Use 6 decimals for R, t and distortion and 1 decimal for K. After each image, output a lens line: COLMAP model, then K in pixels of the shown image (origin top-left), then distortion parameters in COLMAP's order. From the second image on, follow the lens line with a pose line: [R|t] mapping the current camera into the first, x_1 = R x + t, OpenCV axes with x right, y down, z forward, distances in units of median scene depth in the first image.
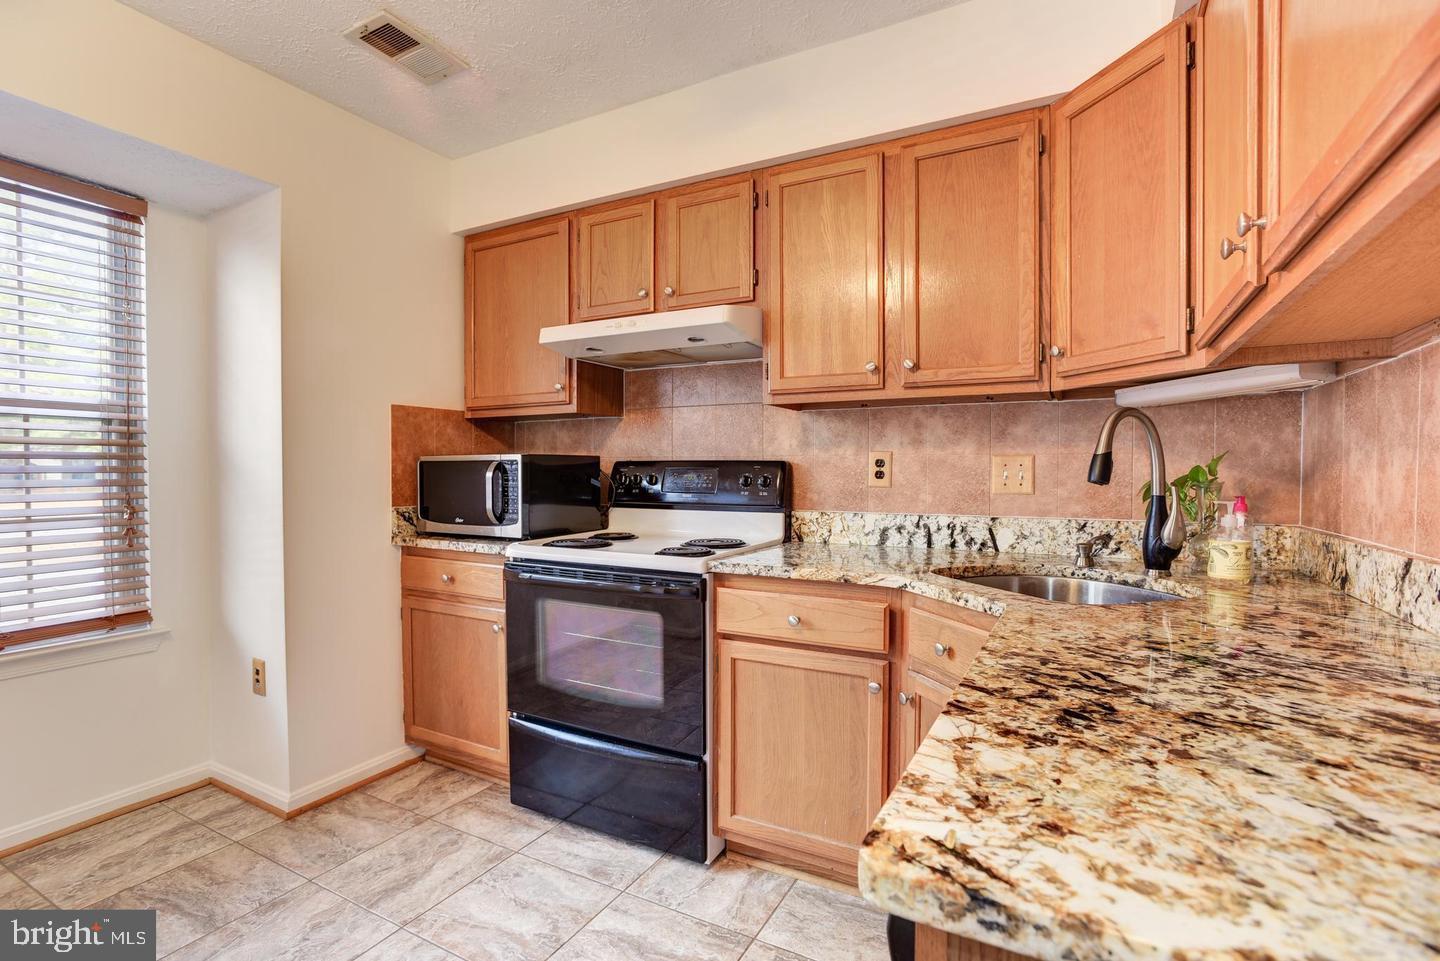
lens RADIAL K [[686.1, 0, 711.9], [0, 686.1, 486.8], [0, 0, 1]] dist [-0.032878, 0.001149]
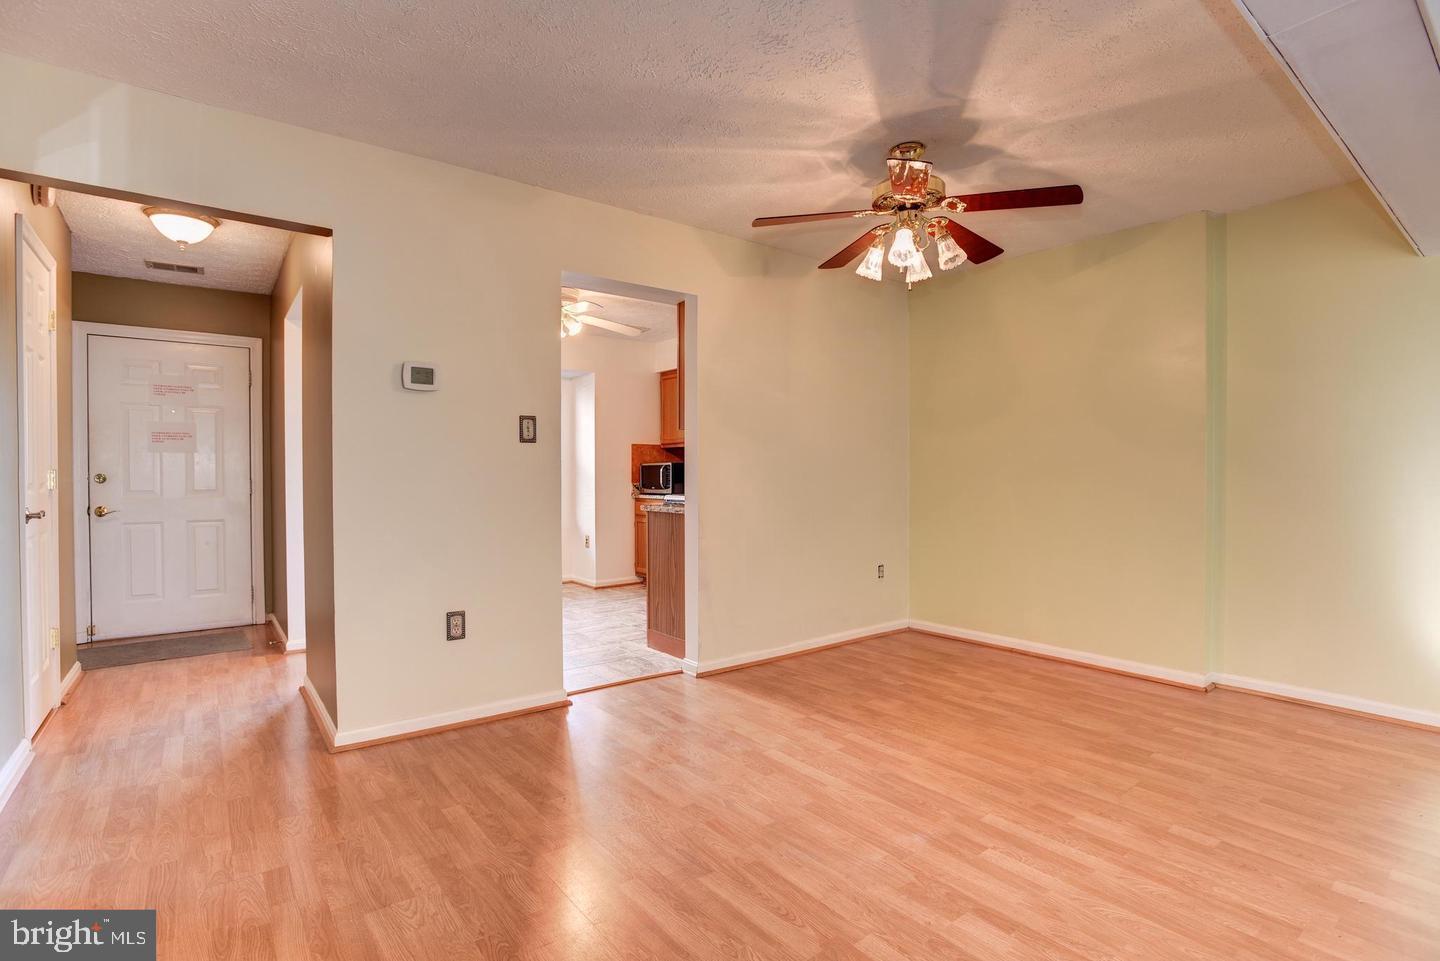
lens RADIAL K [[687.5, 0, 716.9], [0, 687.5, 483.2], [0, 0, 1]] dist [-0.057656, 0.013298]
pose [[0.913929, 0.004703, -0.405847, 1.041772], [-0.010521, 0.999871, -0.012106, 0.068181], [0.405738, 0.015334, 0.913861, -1.480338]]
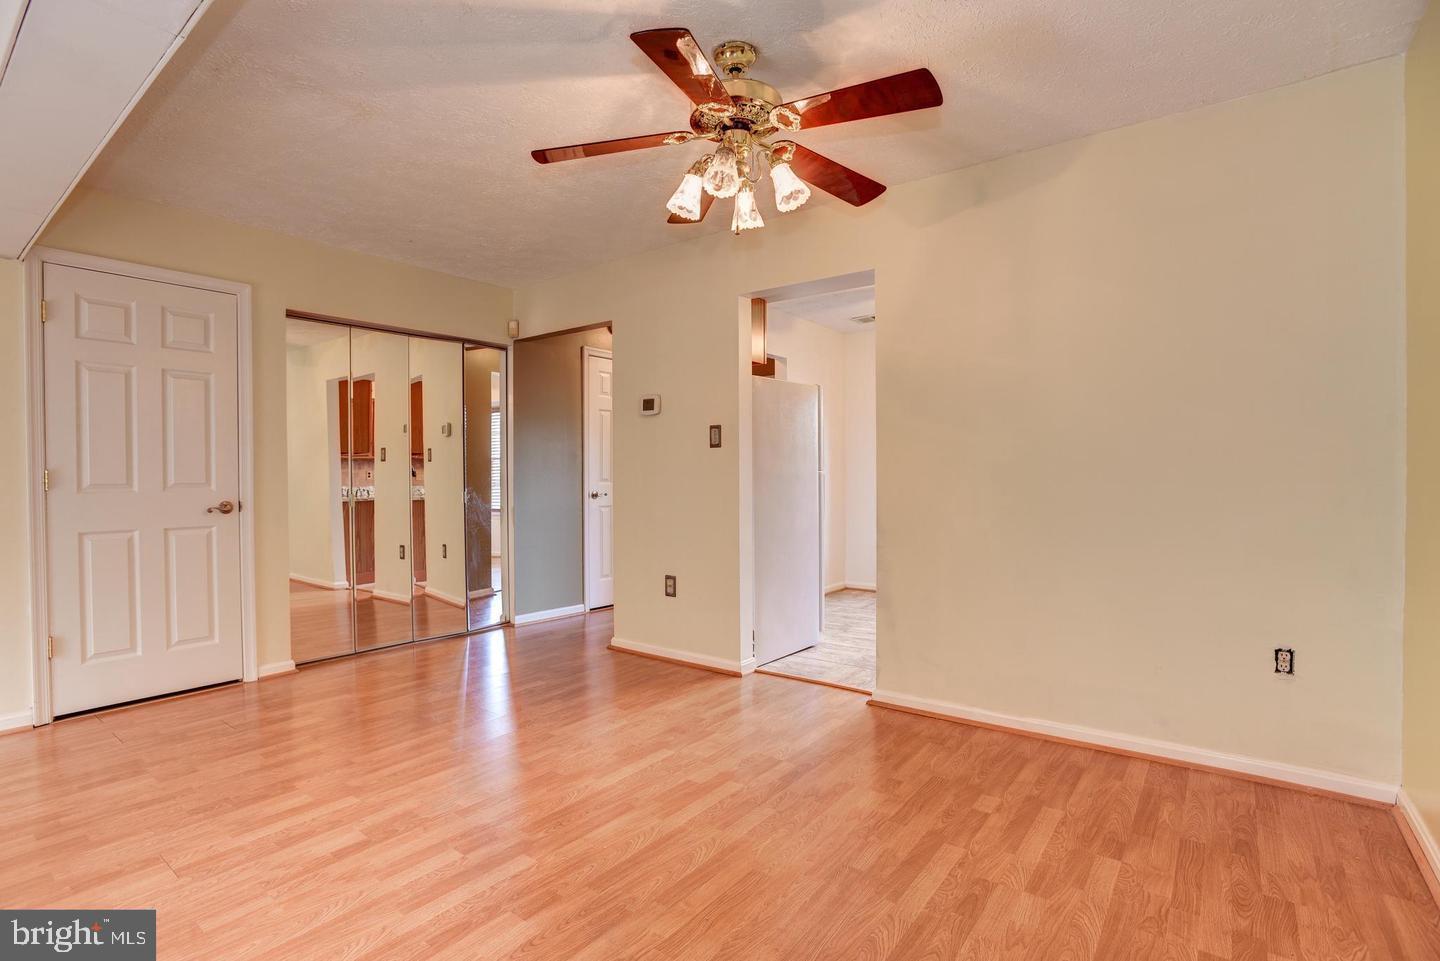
lens RADIAL K [[687.5, 0, 705.4], [0, 687.5, 481.7], [0, 0, 1]] dist [-0.057656, 0.013298]
pose [[-0.161011, 0.012362, -0.986875, 1.791025], [-0.019656, 0.999683, 0.015729, 0.031178], [0.986757, 0.021931, -0.160717, -0.128116]]
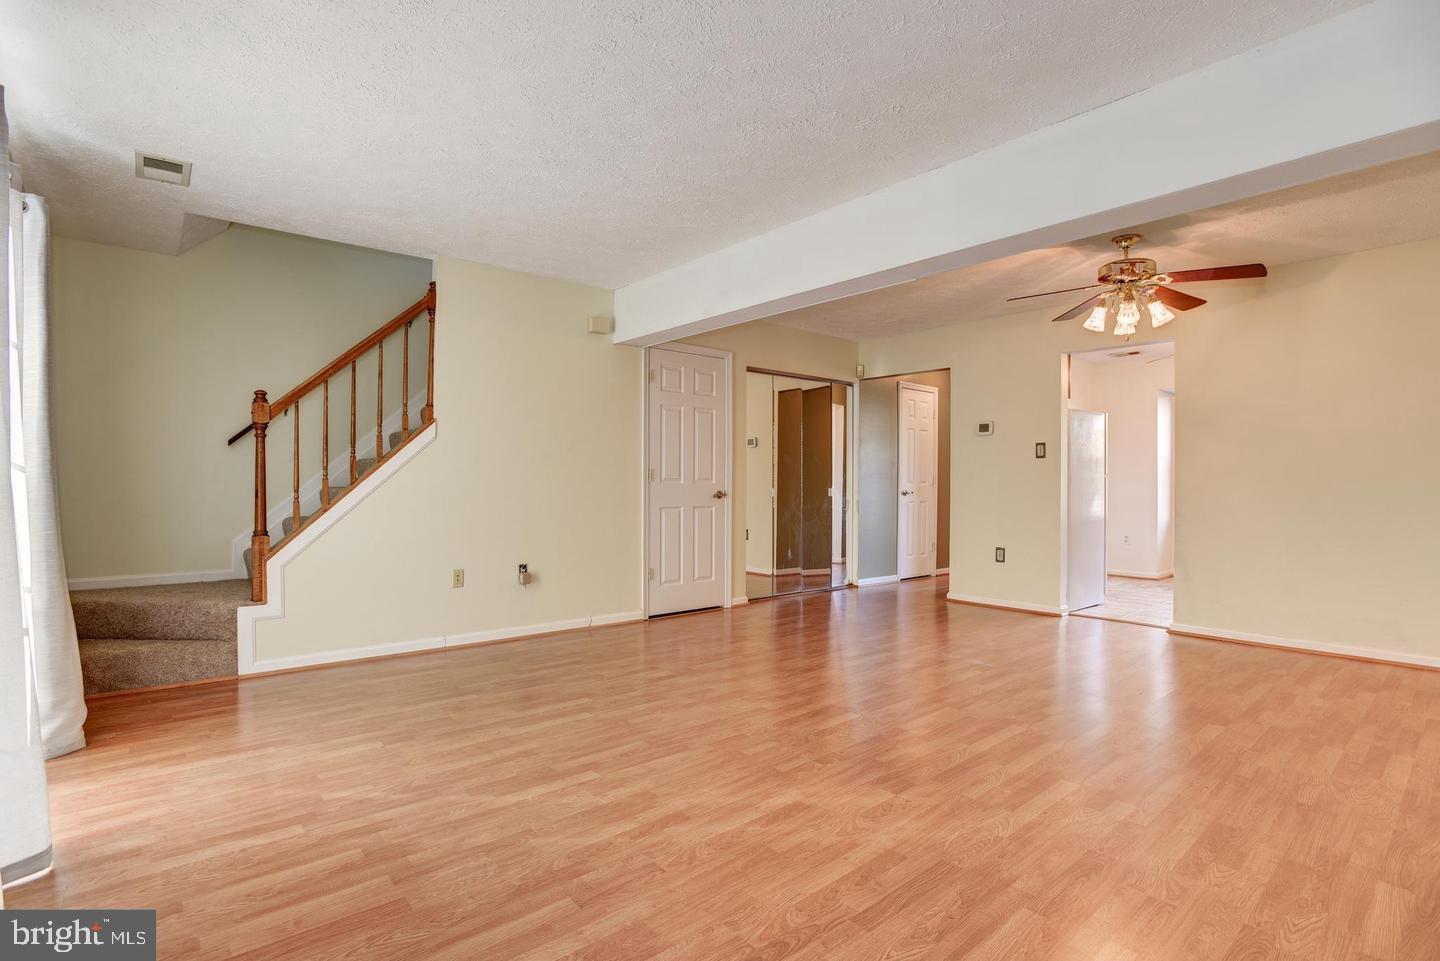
lens RADIAL K [[687.5, 0, 716.5], [0, 687.5, 483.8], [0, 0, 1]] dist [-0.057656, 0.013298]
pose [[-0.359181, 0.001789, -0.933266, 2.759603], [-0.028243, 0.999519, 0.012785, 0.065630], [0.932841, 0.030950, -0.358957, -0.578397]]
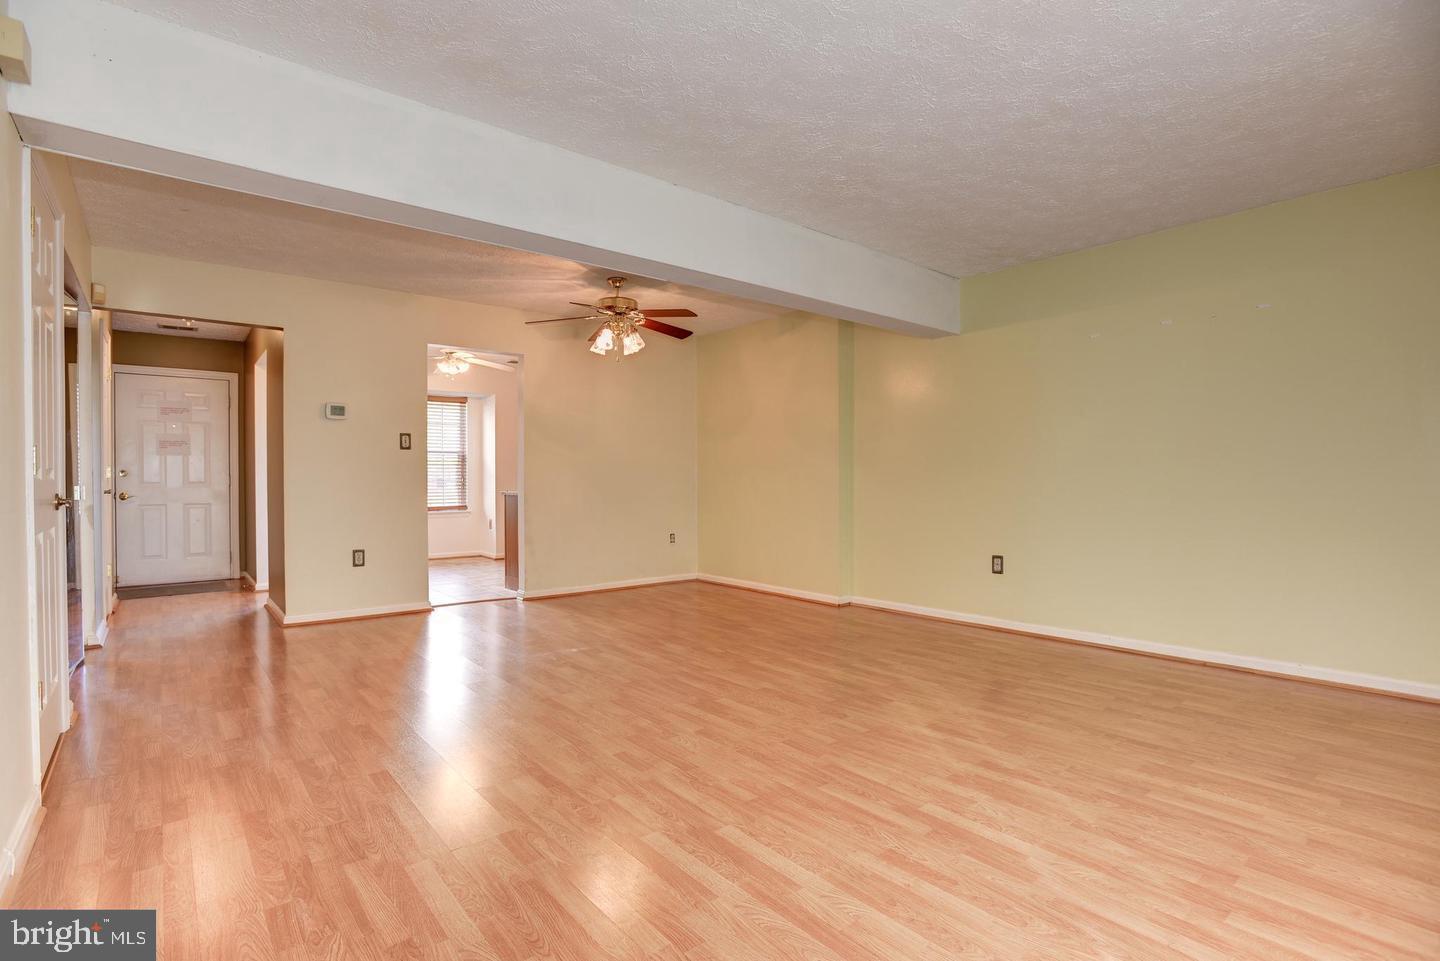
lens RADIAL K [[687.5, 0, 711.6], [0, 687.5, 482.8], [0, 0, 1]] dist [-0.057656, 0.013298]
pose [[0.925692, 0.002162, -0.378271, 1.925869], [-0.009408, 0.999806, -0.017308, 0.113613], [0.378160, 0.019581, 0.925533, -2.075028]]
